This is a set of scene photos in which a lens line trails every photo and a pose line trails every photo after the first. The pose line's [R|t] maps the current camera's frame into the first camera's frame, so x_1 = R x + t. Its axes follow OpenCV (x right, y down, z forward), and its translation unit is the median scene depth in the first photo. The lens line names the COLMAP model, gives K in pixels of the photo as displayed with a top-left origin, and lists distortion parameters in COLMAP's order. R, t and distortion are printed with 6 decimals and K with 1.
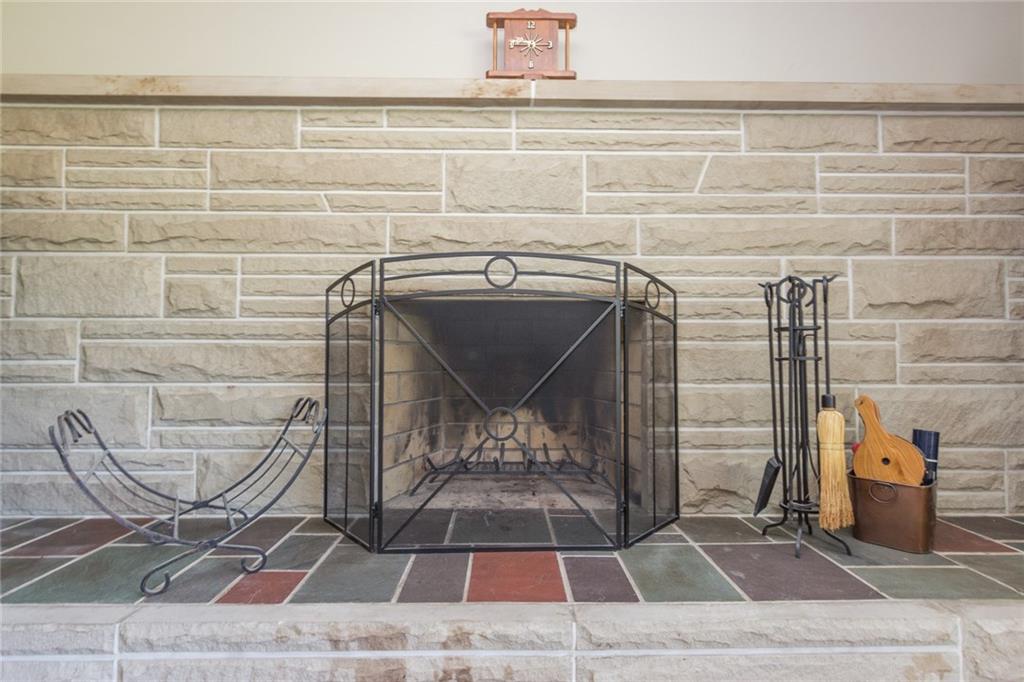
lens RADIAL K [[461.4, 0, 511.4], [0, 461.4, 340.1], [0, 0, 1]] dist [0.006010, -0.000795]
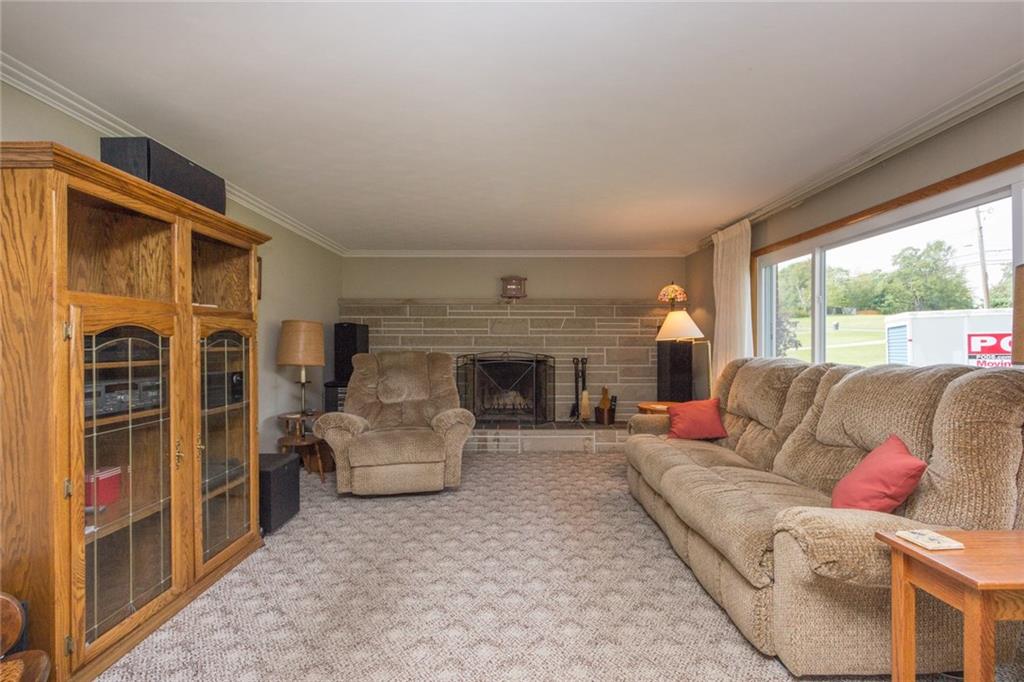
lens RADIAL K [[461.4, 0, 511.9], [0, 461.4, 342.7], [0, 0, 1]] dist [0.006010, -0.000795]
pose [[0.999781, 0.000792, -0.020936, 0.101879], [-0.000359, 0.999787, 0.020656, -0.283205], [0.020948, -0.020644, 0.999567, -2.497374]]
